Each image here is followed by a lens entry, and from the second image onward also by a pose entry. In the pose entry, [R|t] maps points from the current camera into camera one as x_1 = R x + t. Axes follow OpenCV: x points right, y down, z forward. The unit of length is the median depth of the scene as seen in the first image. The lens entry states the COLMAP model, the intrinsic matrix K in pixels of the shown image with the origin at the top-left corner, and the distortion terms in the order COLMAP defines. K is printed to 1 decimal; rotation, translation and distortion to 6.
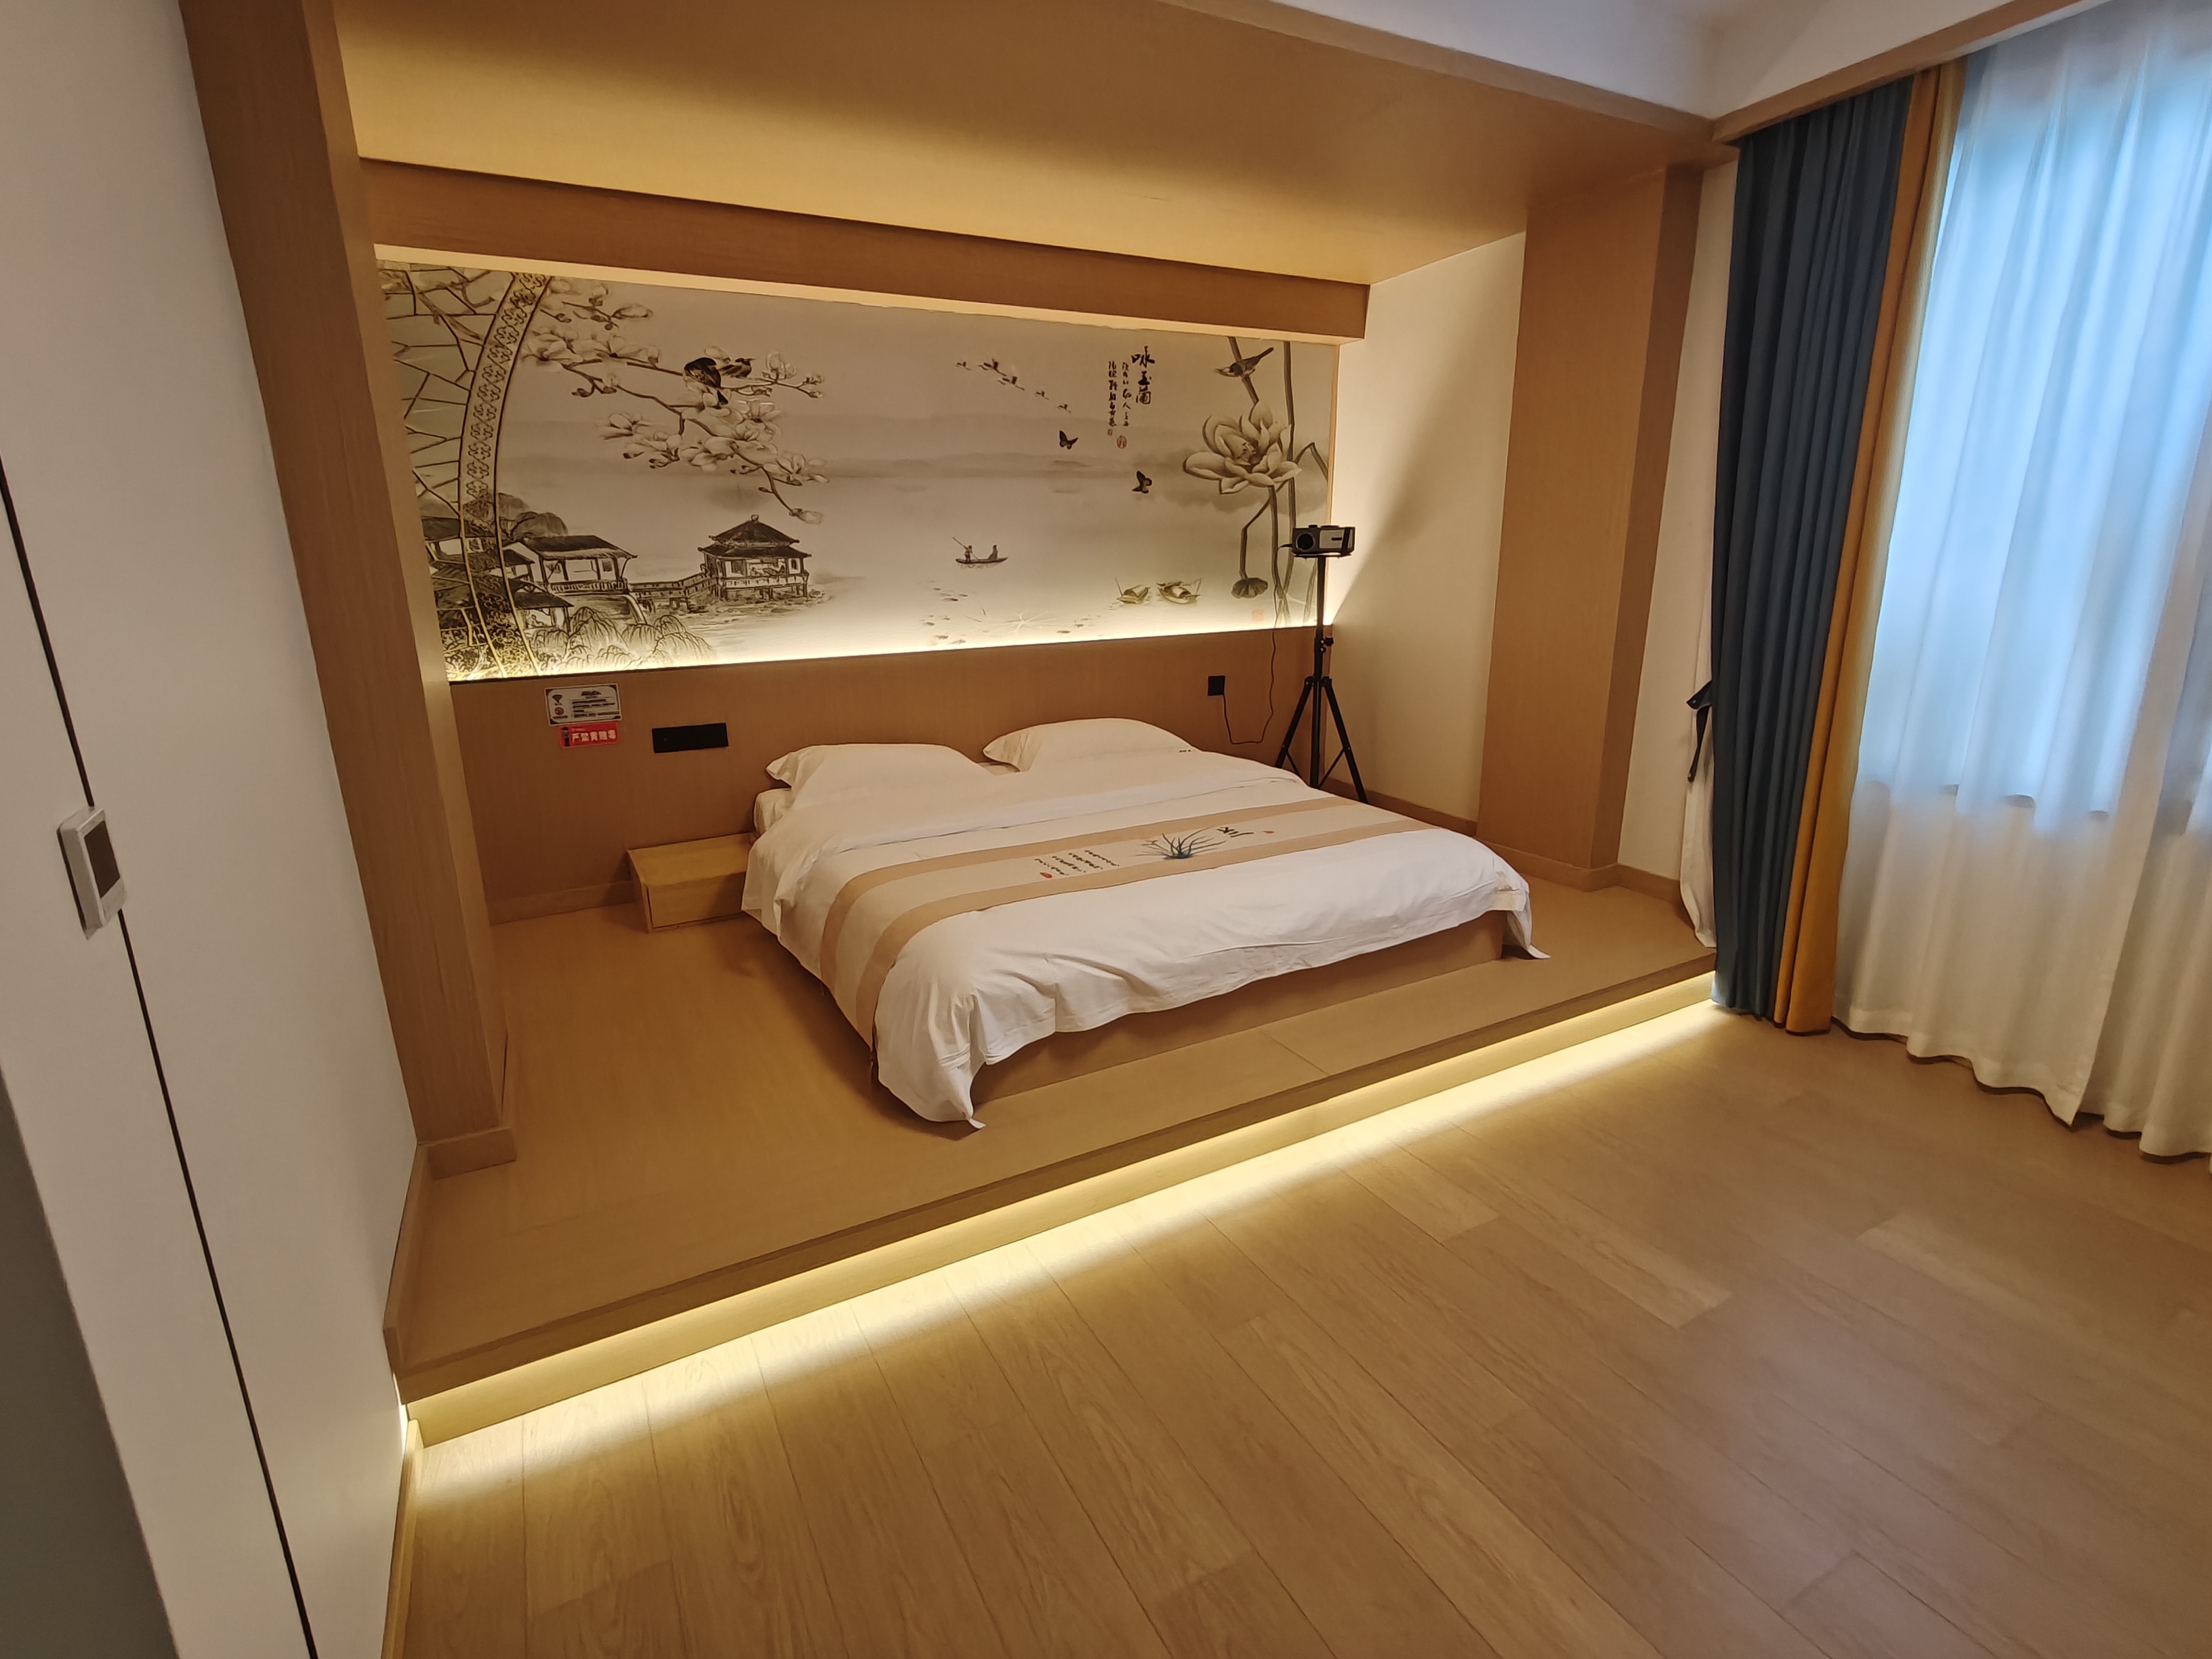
lens RADIAL K [[1046.1, 0, 1077.4], [0, 1046.1, 823.0], [0, 0, 1]] dist [0.000547, 0.001246]
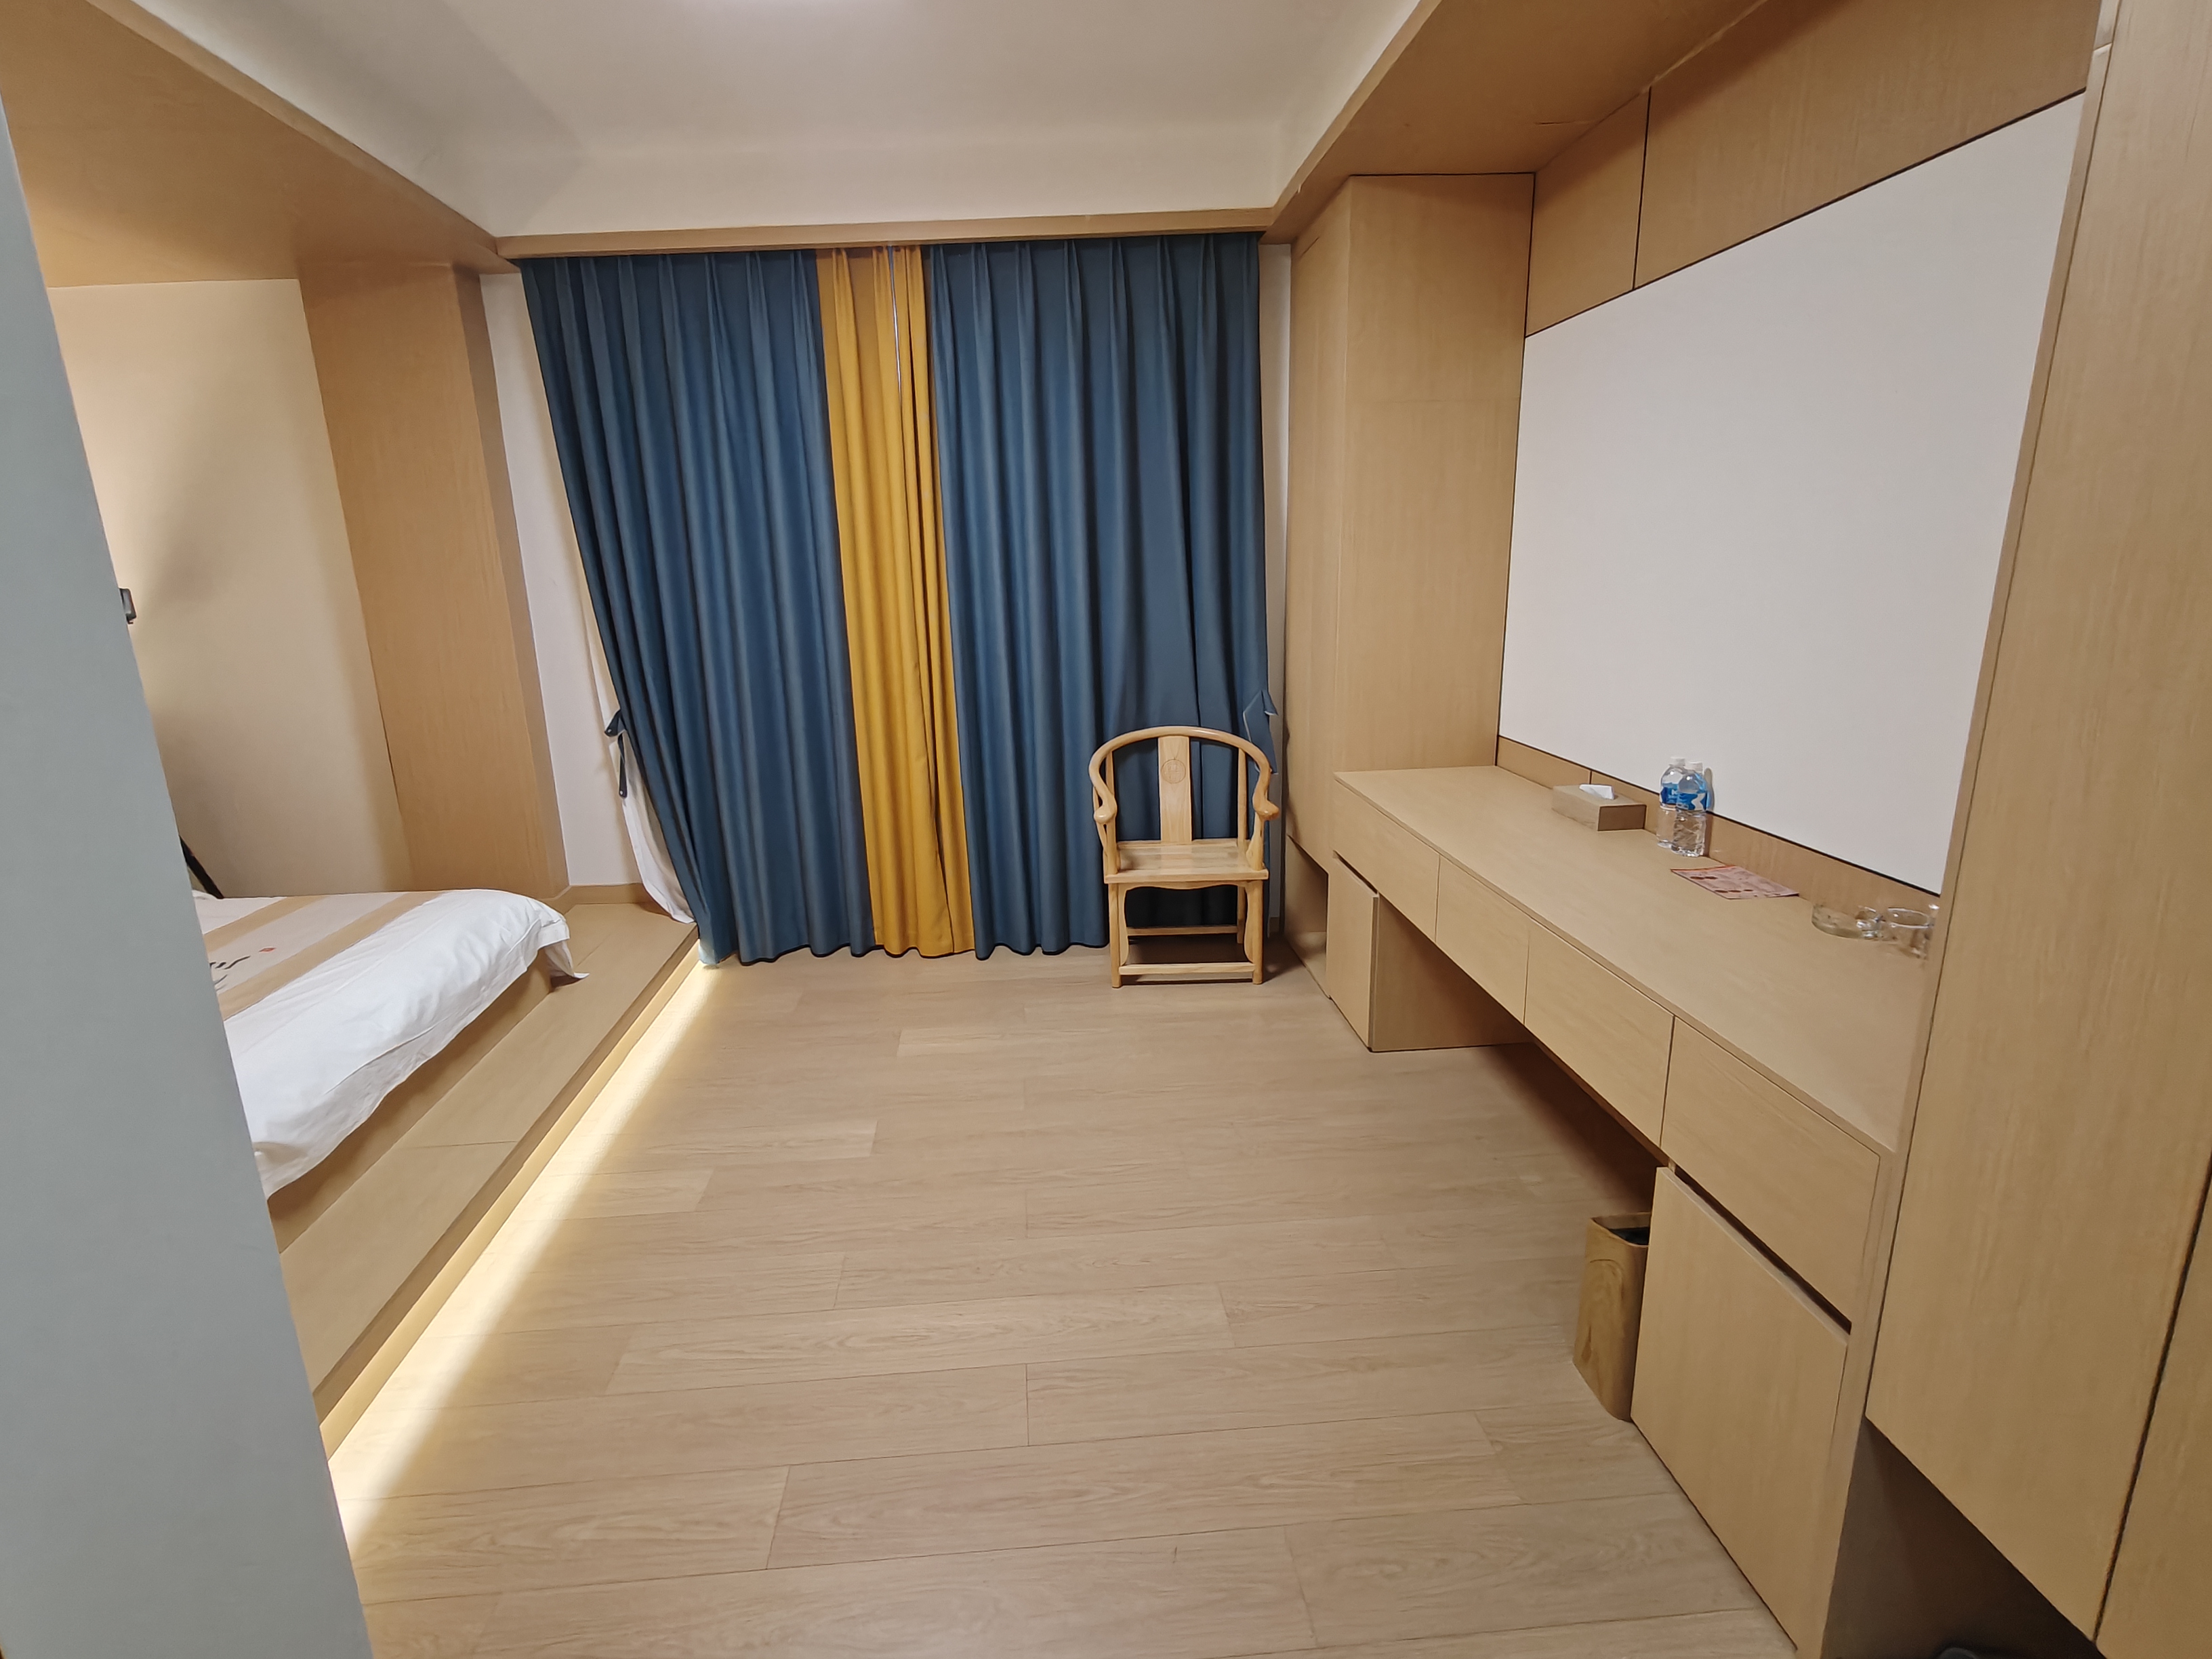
lens RADIAL K [[1046.1, 0, 1079.9], [0, 1046.1, 824.5], [0, 0, 1]] dist [0.000547, 0.001246]
pose [[0.401746, -0.217812, 0.889471, -0.243630], [0.256588, 0.959169, 0.118987, -0.017696], [-0.879069, 0.180425, 0.441230, 0.033416]]
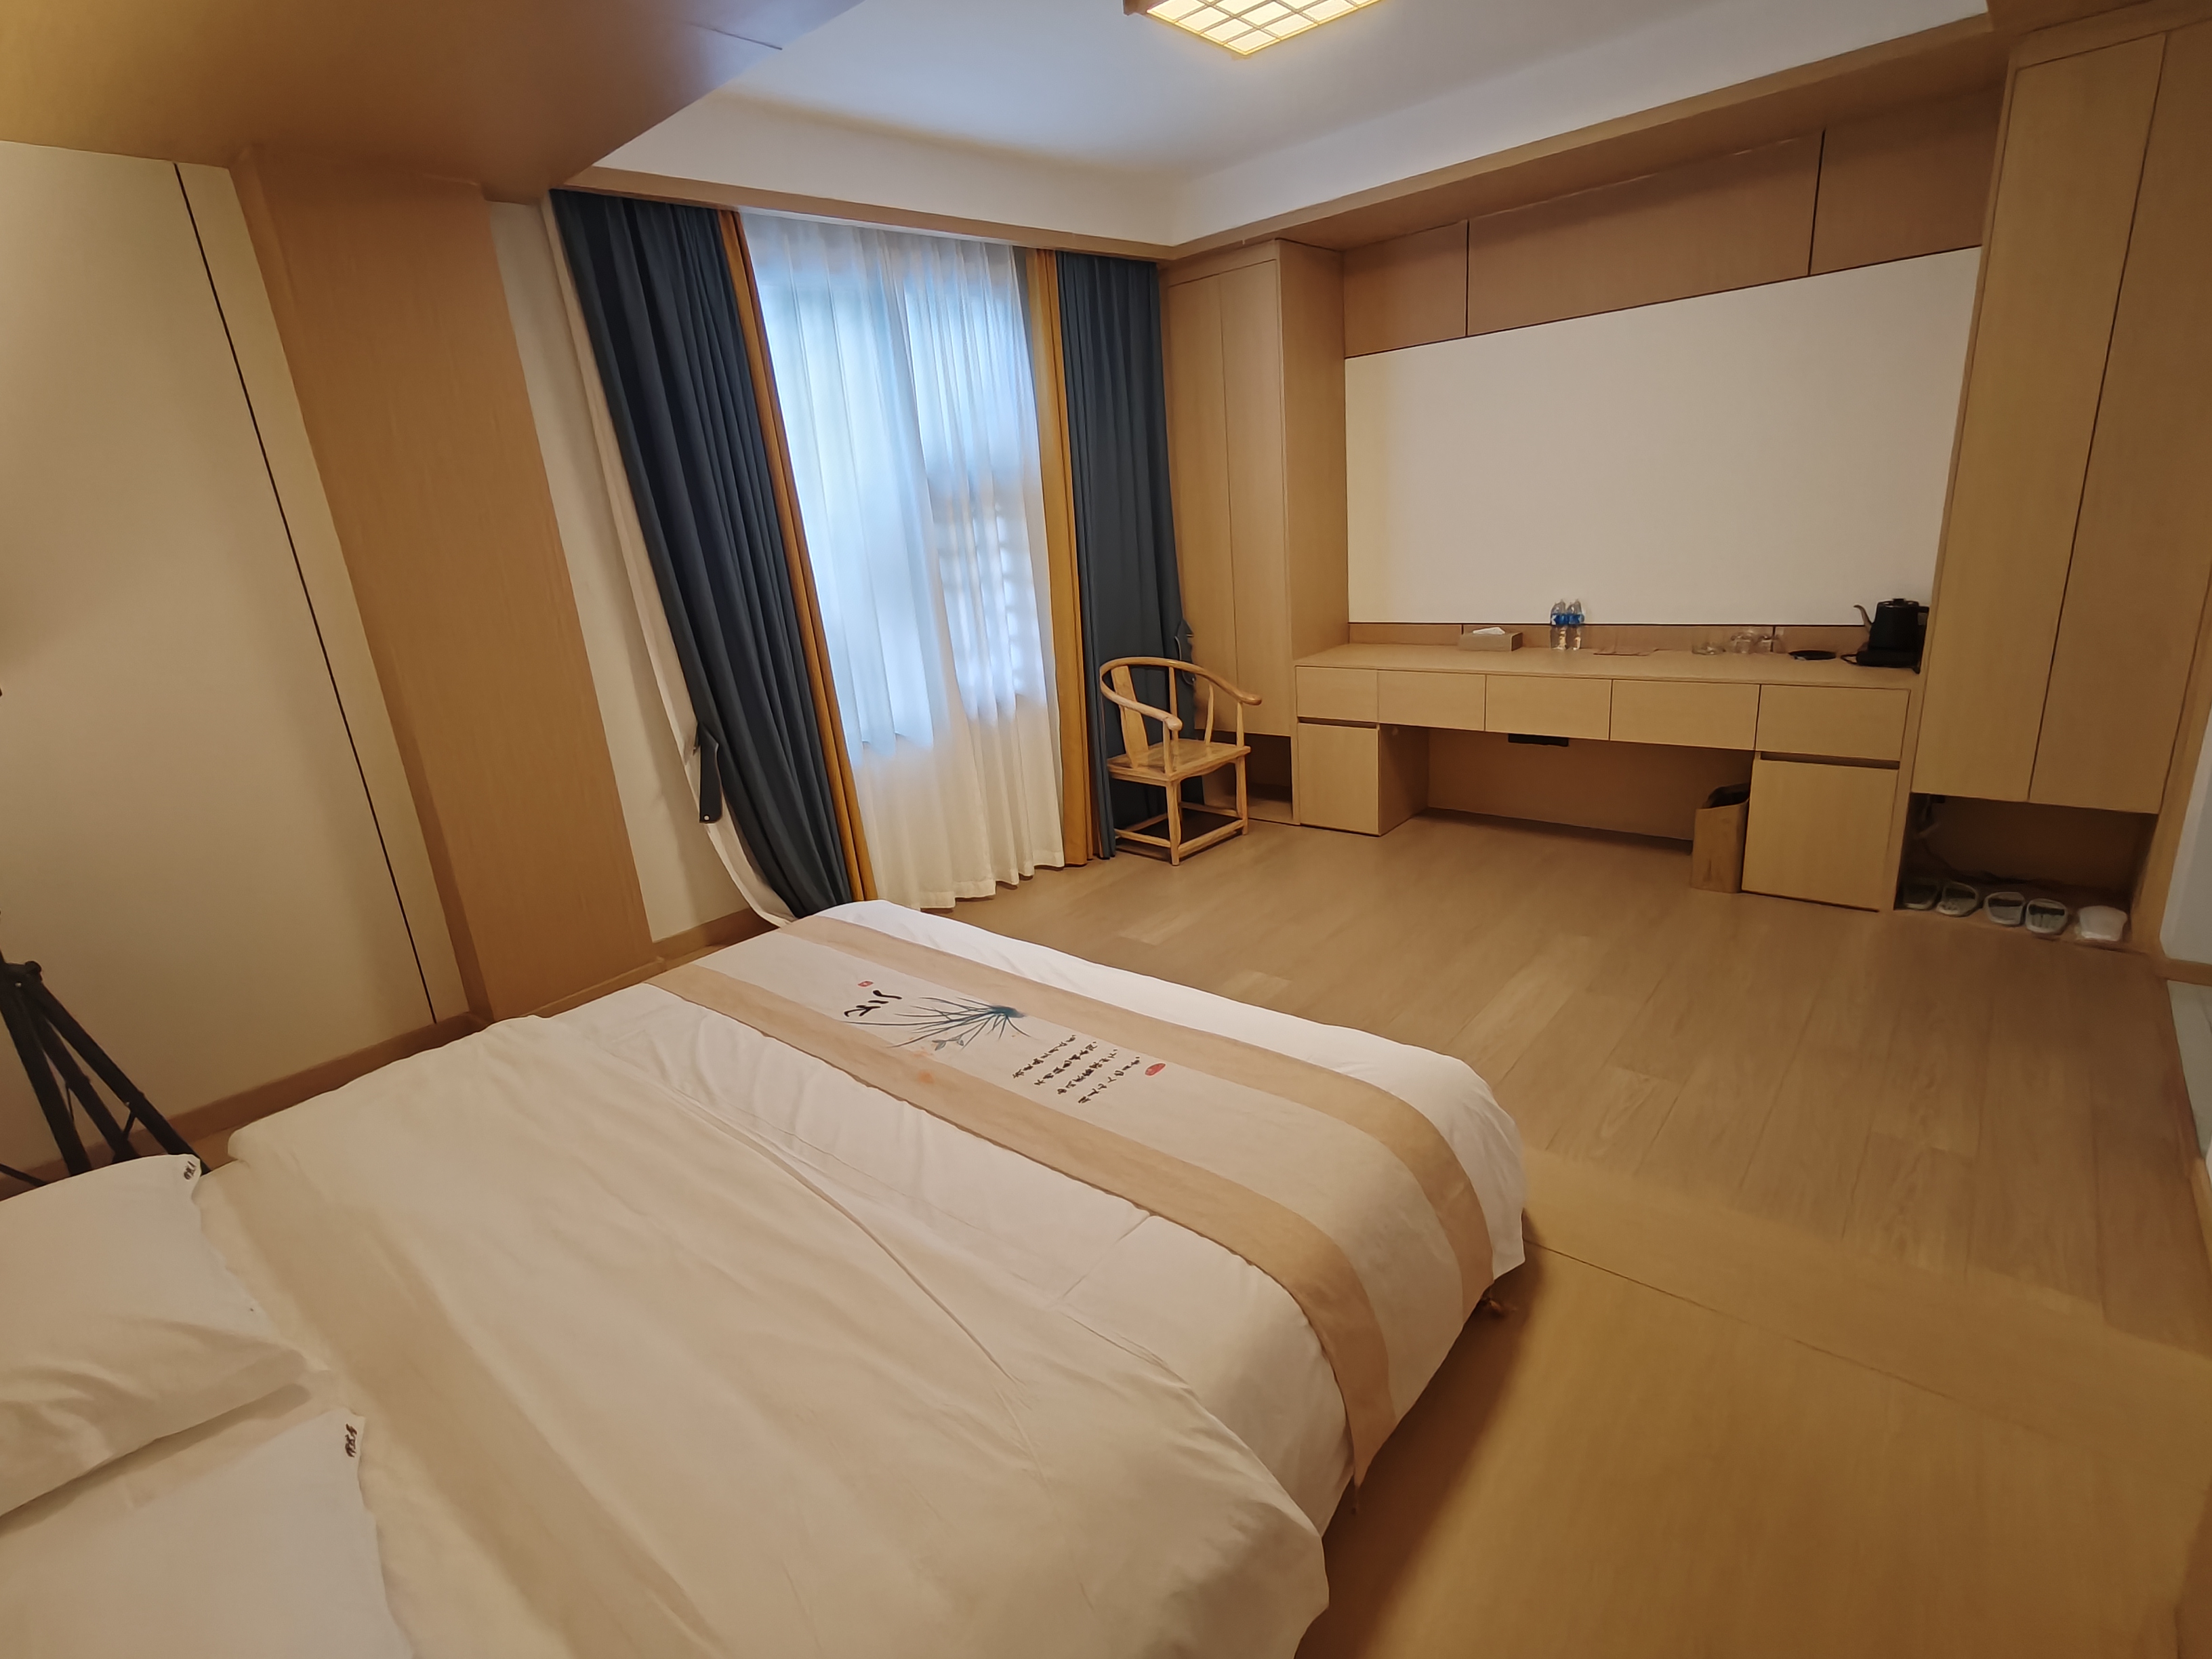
lens RADIAL K [[1046.1, 0, 1085.4], [0, 1046.1, 812.8], [0, 0, 1]] dist [0.000547, 0.001246]
pose [[-0.362049, -0.217248, 0.906490, -0.447985], [0.328095, 0.880536, 0.342068, -0.259441], [-0.872510, 0.421260, -0.247519, 0.865999]]
